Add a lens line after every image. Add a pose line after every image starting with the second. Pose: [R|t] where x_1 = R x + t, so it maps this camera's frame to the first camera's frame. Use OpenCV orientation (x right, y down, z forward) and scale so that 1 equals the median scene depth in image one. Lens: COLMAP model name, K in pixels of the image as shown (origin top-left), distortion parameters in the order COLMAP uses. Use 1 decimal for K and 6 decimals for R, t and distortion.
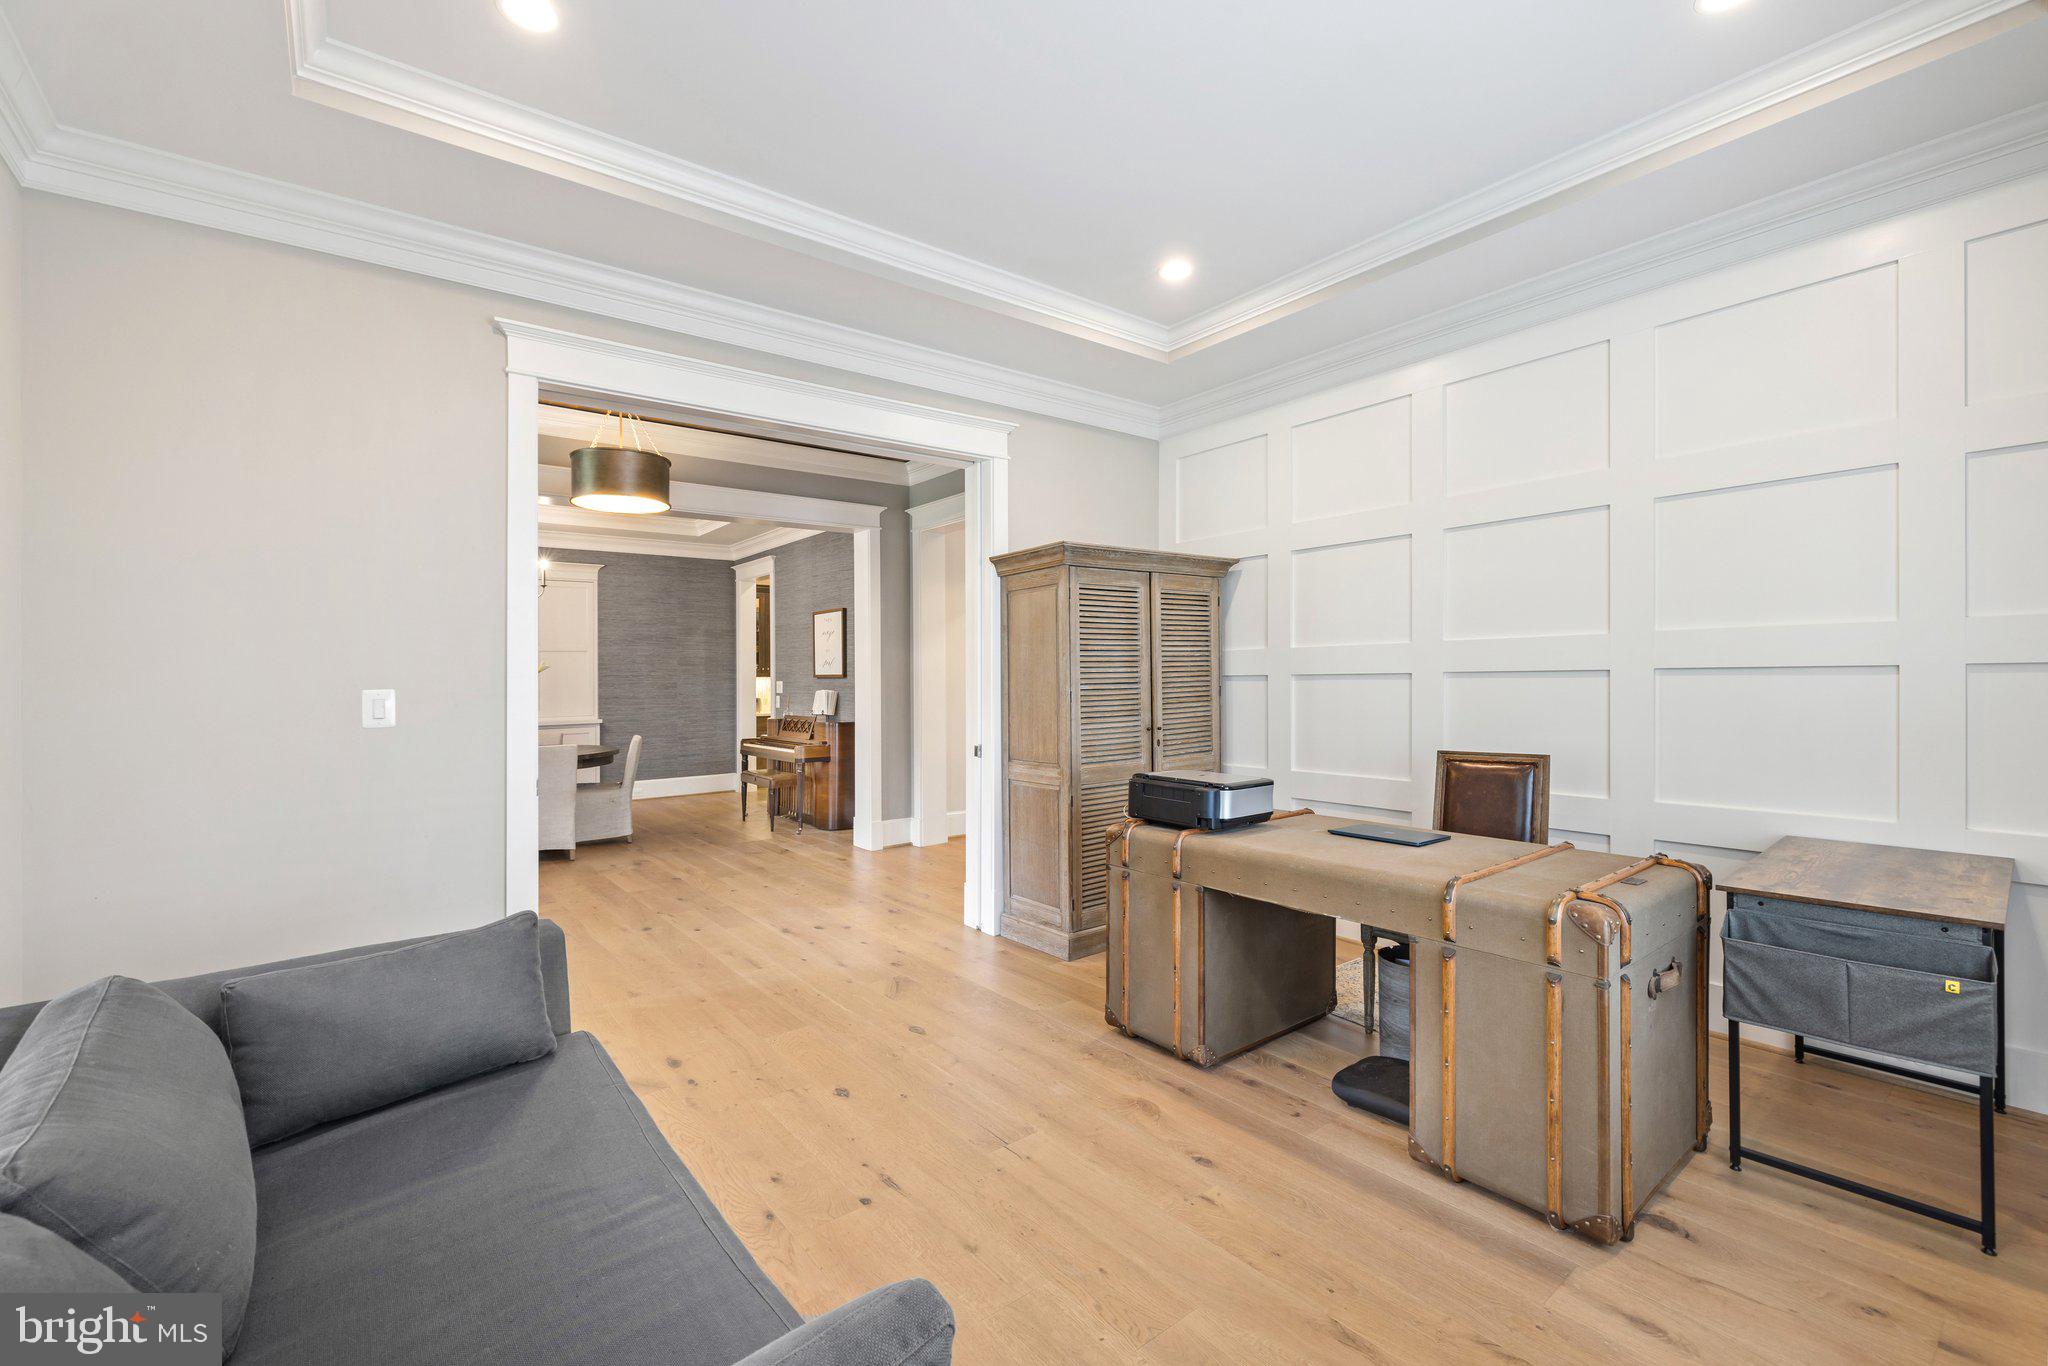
lens RADIAL K [[845.8, 0, 1024.0], [0, 845.8, 683.0], [0, 0, 1]] dist [-0.000223, -0.000008]
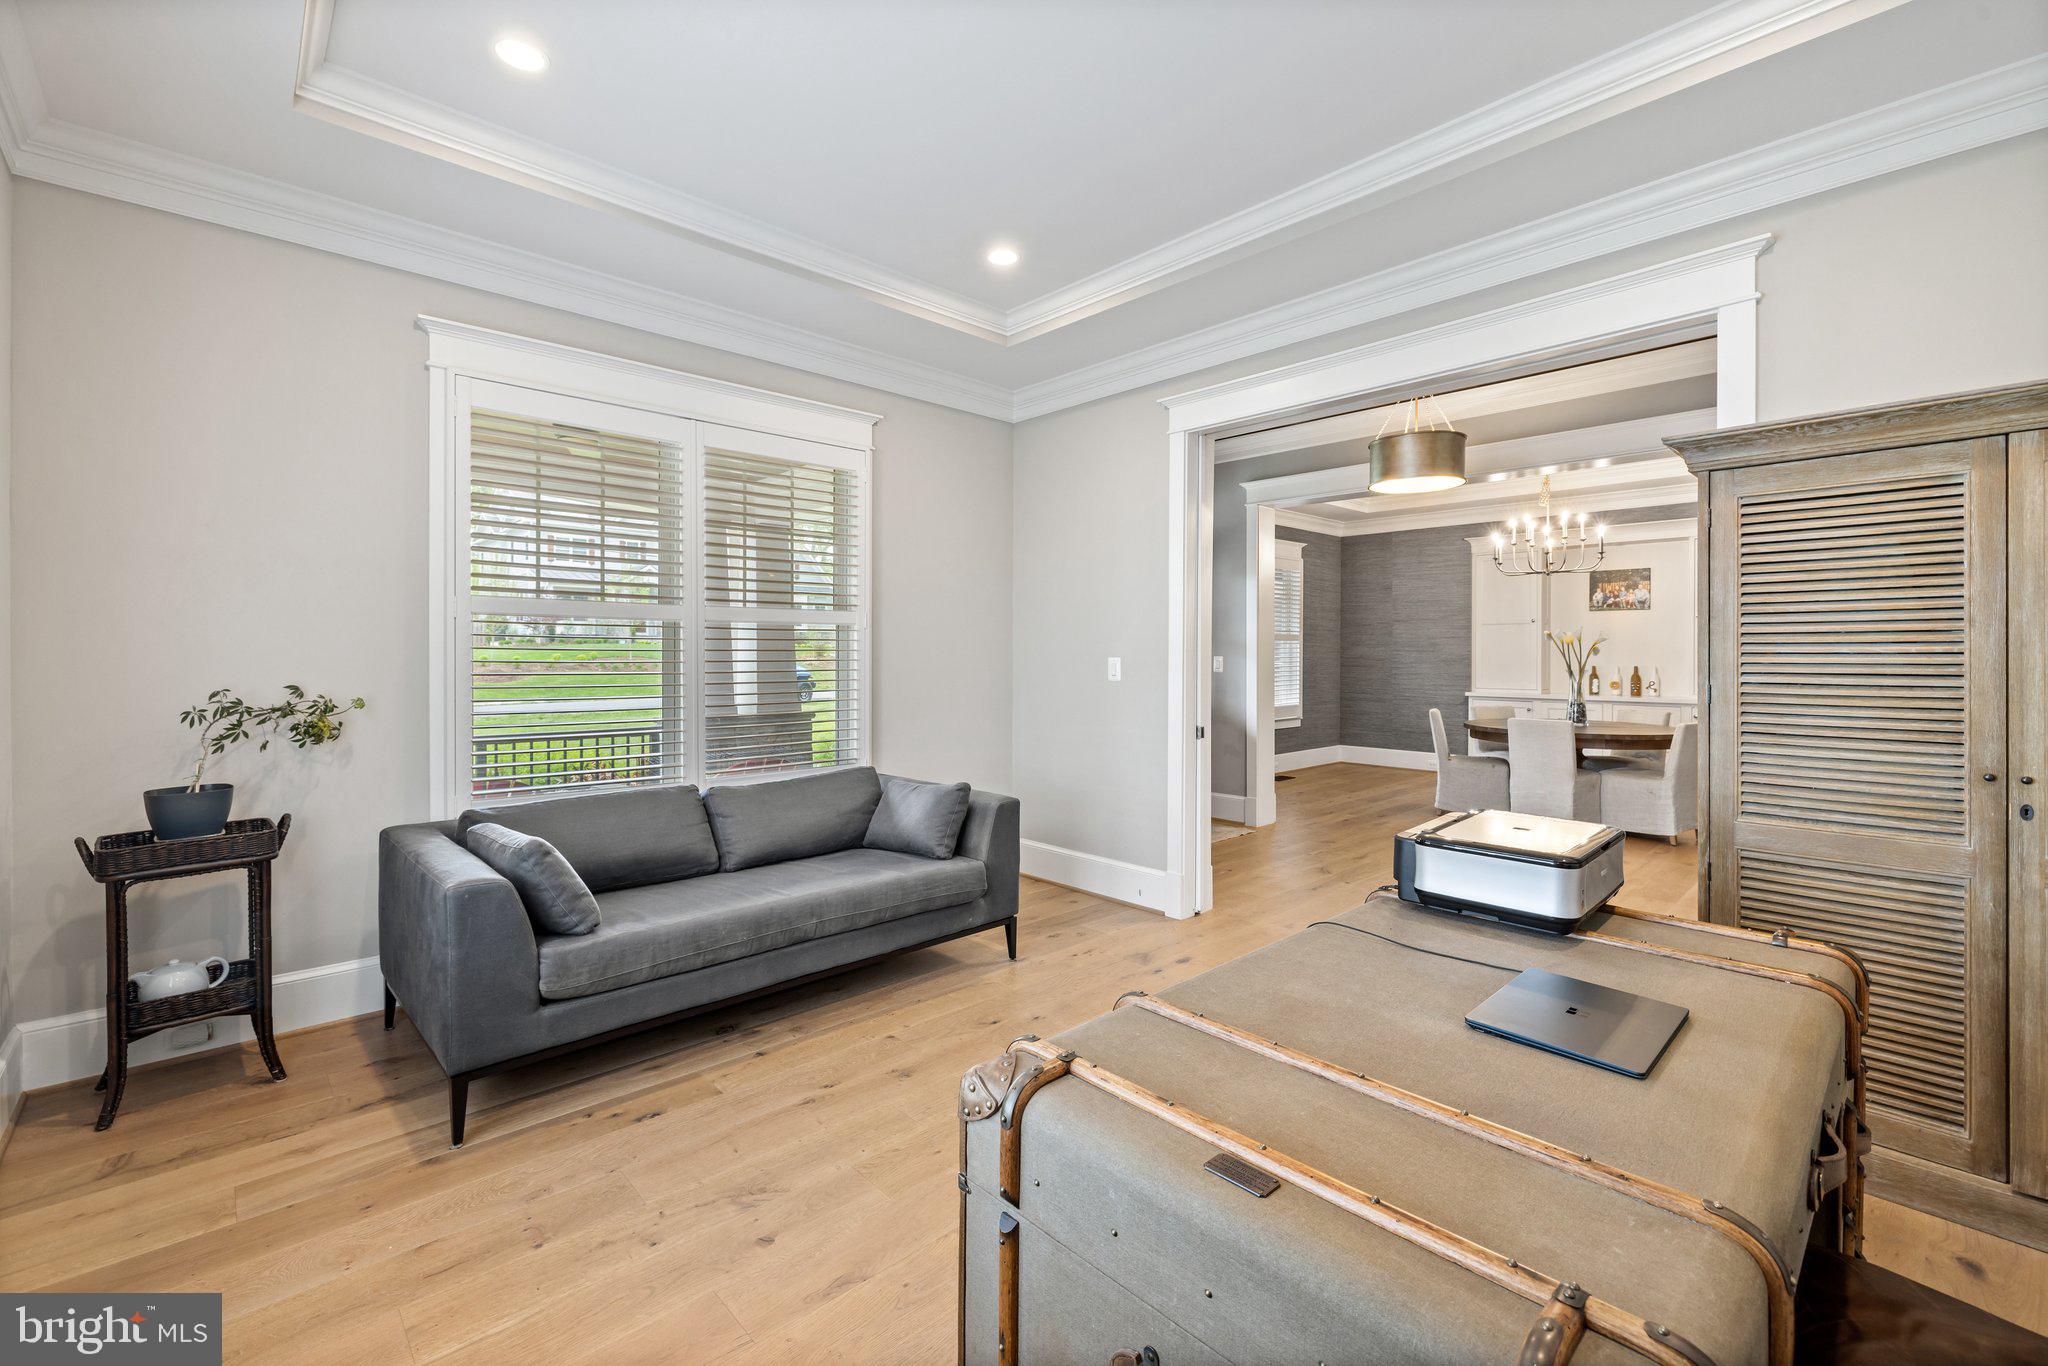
lens RADIAL K [[875.4, 0, 1019.3], [0, 875.4, 654.8], [0, 0, 1]] dist [0.001162, 0.000206]
pose [[0.084697, 0.009847, -0.996358, 0.578579], [-0.020545, 0.999756, 0.008134, -0.005363], [0.996195, 0.019782, 0.084879, 0.436792]]
